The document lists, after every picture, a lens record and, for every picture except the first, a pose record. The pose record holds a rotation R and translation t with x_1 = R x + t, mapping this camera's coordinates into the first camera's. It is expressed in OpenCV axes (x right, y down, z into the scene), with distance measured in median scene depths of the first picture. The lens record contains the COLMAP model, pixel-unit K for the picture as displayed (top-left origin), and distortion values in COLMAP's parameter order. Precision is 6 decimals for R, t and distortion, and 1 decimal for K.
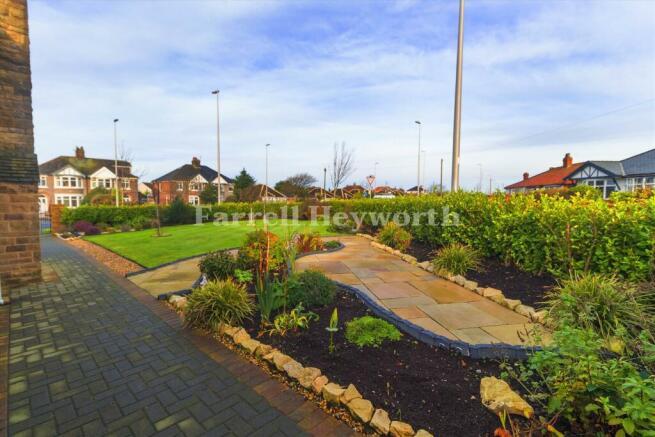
lens RADIAL K [[303.2, 0, 326.6], [0, 303.2, 213.4], [0, 0, 1]] dist [0.000188, 0.000339]
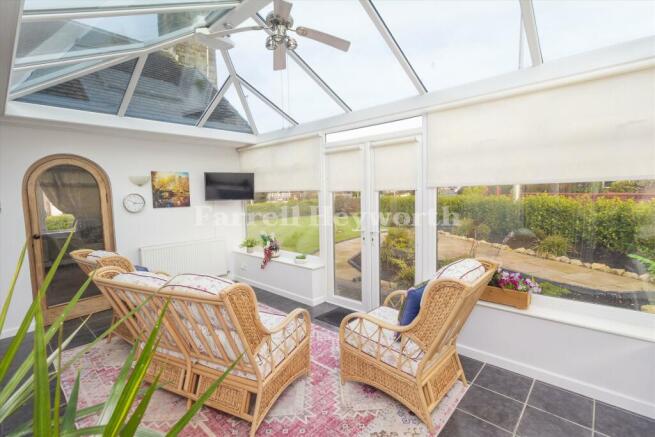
lens RADIAL K [[303.2, 0, 326.6], [0, 303.2, 213.4], [0, 0, 1]] dist [0.000188, 0.000339]
pose [[0.998240, -0.026891, 0.052847, -0.773787], [0.026467, 0.999612, 0.008709, -0.040605], [-0.053061, -0.007295, 0.998565, -0.374354]]
